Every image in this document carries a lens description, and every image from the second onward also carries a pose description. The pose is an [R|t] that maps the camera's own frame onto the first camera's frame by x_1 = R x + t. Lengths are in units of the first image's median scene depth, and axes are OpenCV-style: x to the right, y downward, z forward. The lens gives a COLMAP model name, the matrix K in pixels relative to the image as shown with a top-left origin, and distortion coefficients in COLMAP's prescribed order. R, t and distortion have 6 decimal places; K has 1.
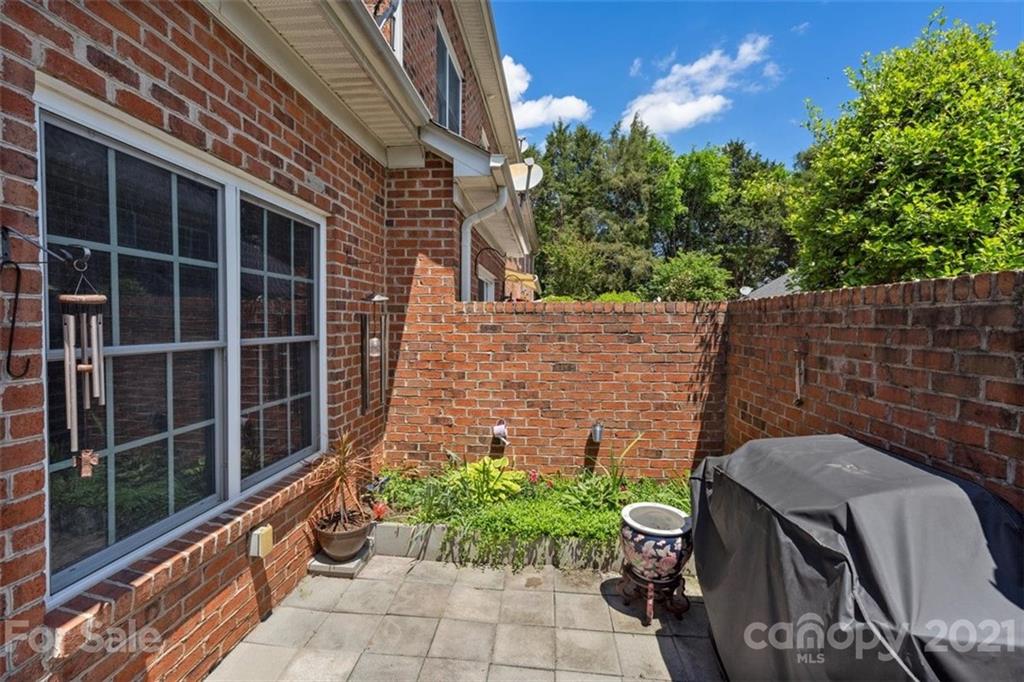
lens RADIAL K [[477.3, 0, 509.6], [0, 477.3, 329.9], [0, 0, 1]] dist [0.002094, 0.000294]
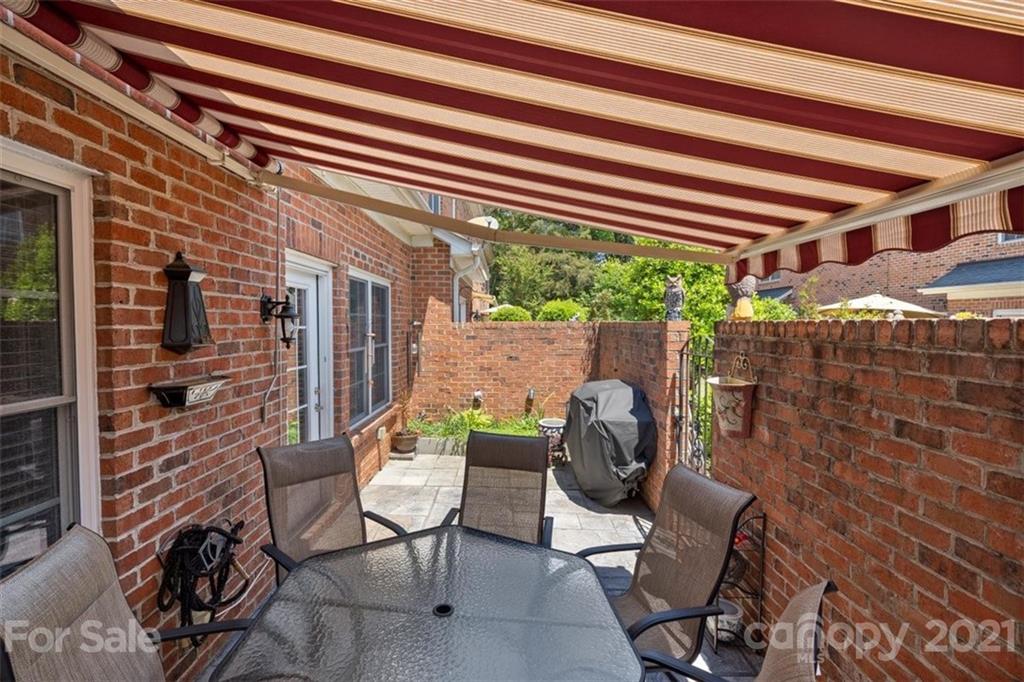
lens RADIAL K [[477.3, 0, 509.6], [0, 477.3, 329.9], [0, 0, 1]] dist [0.002094, 0.000294]
pose [[0.995330, -0.012009, 0.095786, -0.070023], [0.012336, 0.999920, -0.002829, -0.024453], [-0.095744, 0.003997, 0.995398, -0.790064]]
